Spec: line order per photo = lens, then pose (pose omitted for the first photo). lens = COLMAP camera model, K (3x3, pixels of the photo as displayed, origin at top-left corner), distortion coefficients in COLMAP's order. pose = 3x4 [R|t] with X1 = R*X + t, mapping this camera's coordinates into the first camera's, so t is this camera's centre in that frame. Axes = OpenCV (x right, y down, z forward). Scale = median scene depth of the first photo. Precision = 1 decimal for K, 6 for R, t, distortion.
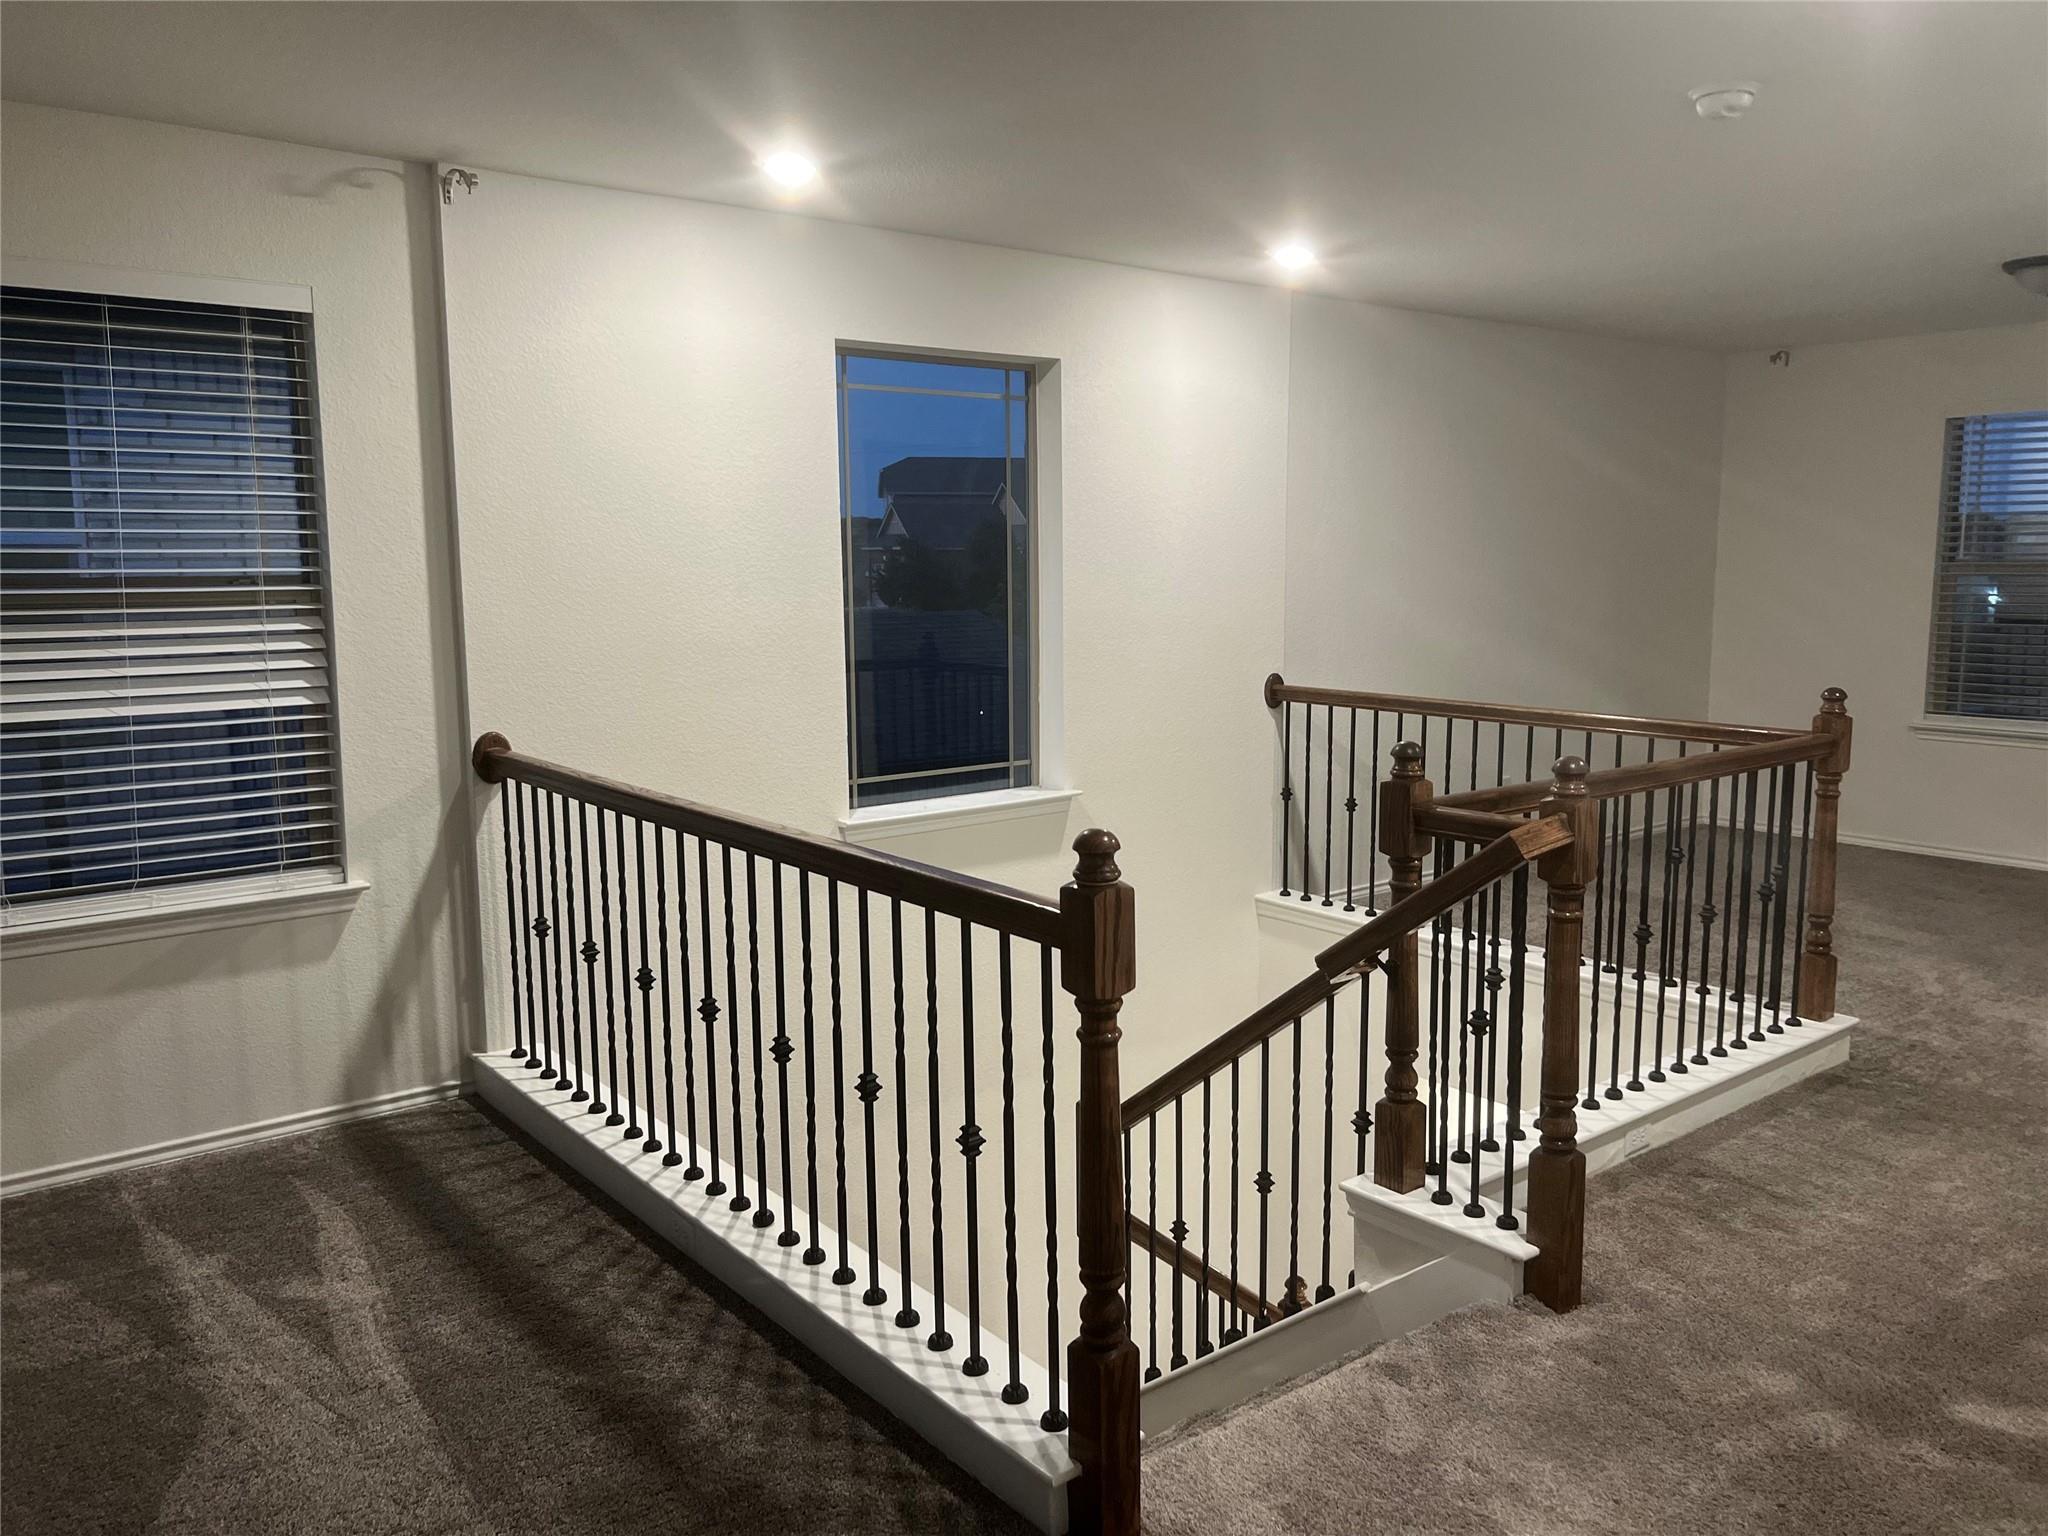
lens RADIAL K [[1542.1, 0, 1049.5], [0, 1542.1, 765.0], [0, 0, 1]] dist [0.009964, -0.004089]
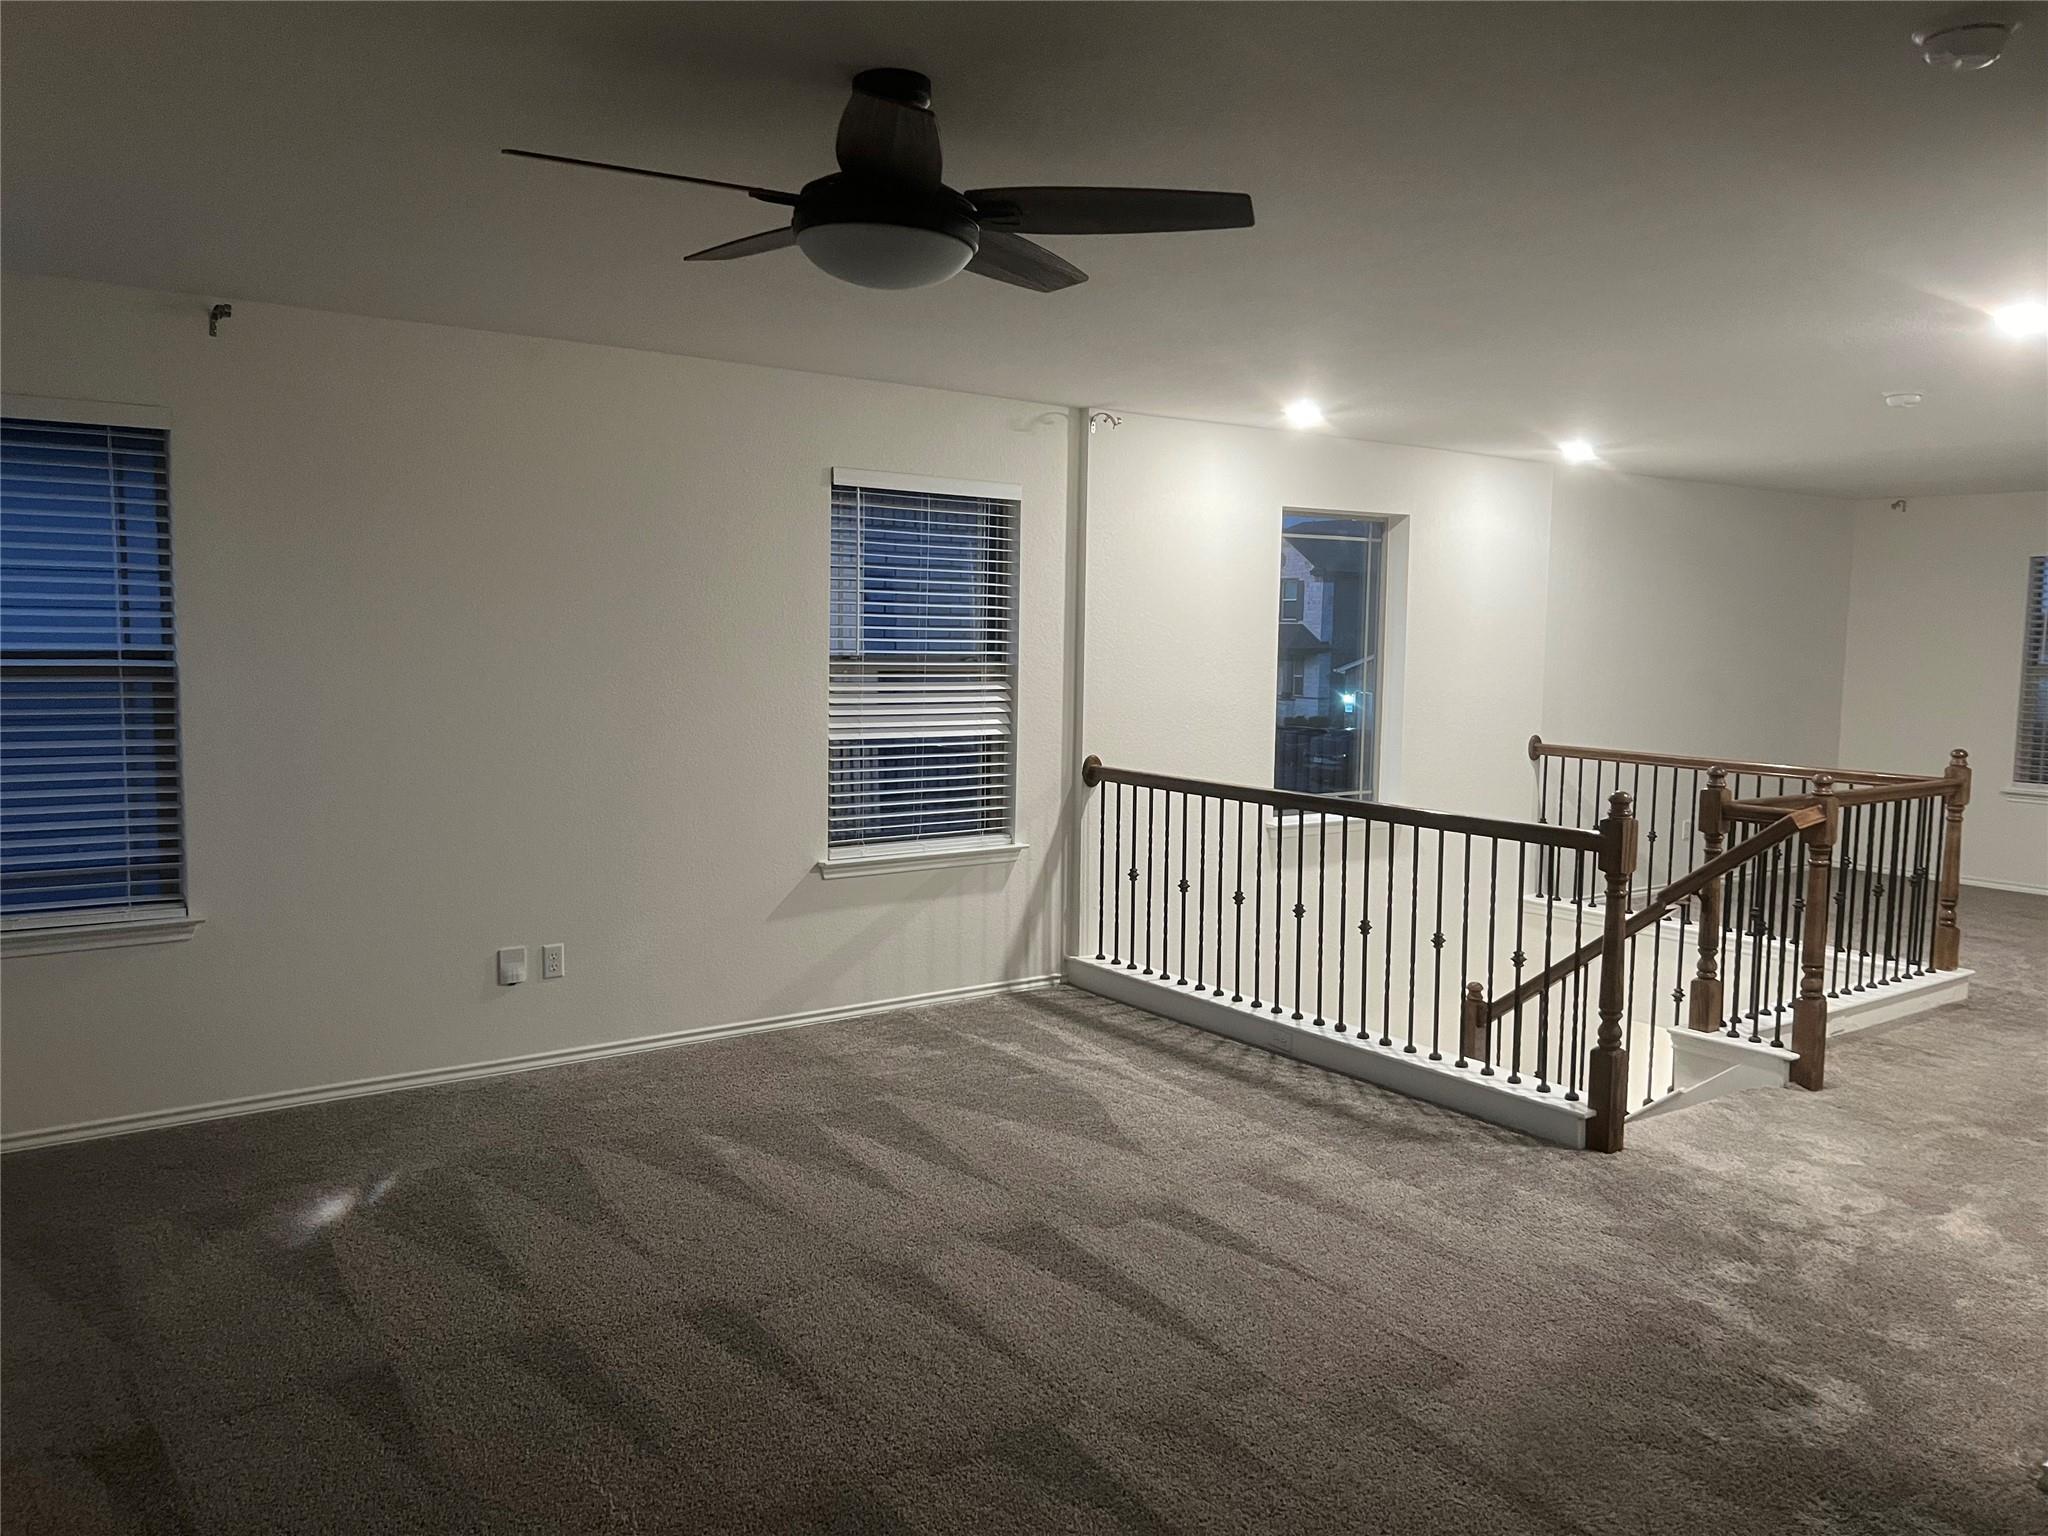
lens RADIAL K [[1541.0, 0, 1020.8], [0, 1541.0, 774.4], [0, 0, 1]] dist [0.065819, -0.084287]
pose [[0.998649, 0.026464, -0.044722, -0.387769], [-0.028309, 0.998752, -0.041138, 0.071460], [0.043577, 0.042349, 0.998152, -0.642402]]
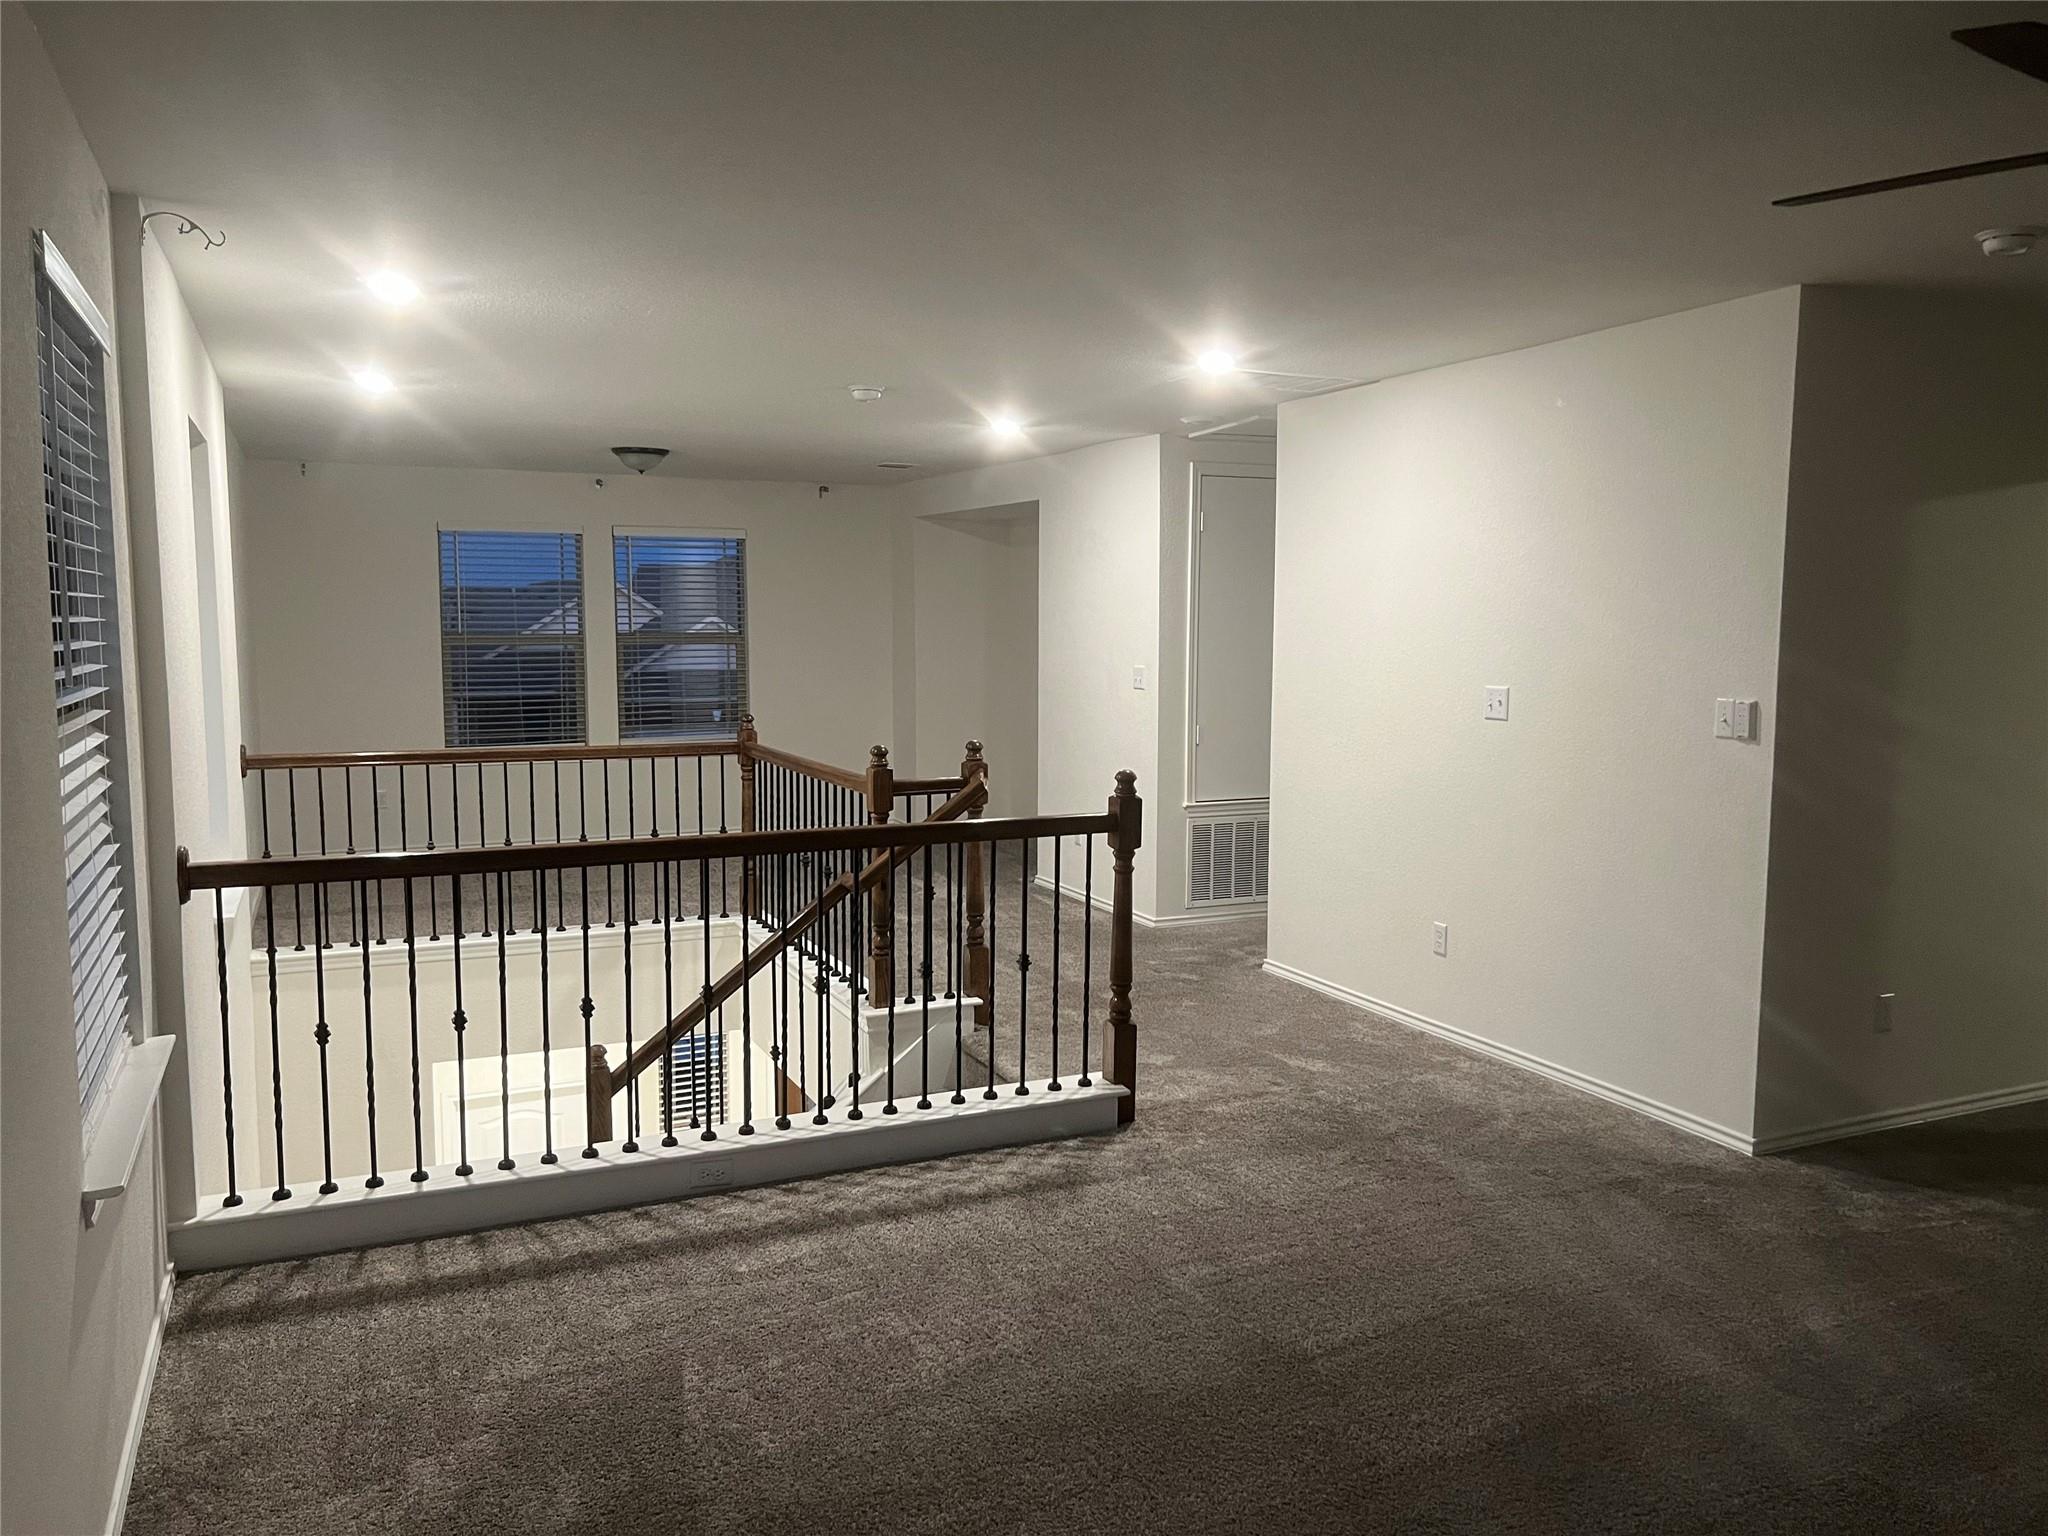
lens RADIAL K [[1548.0, 0, 1035.9], [0, 1548.0, 775.2], [0, 0, 1]] dist [0.065497, -0.080514]
pose [[0.243365, -0.092765, 0.965489, -1.164816], [0.128868, 0.989684, 0.062607, -0.056785], [-0.961336, 0.109184, 0.252809, 0.325775]]
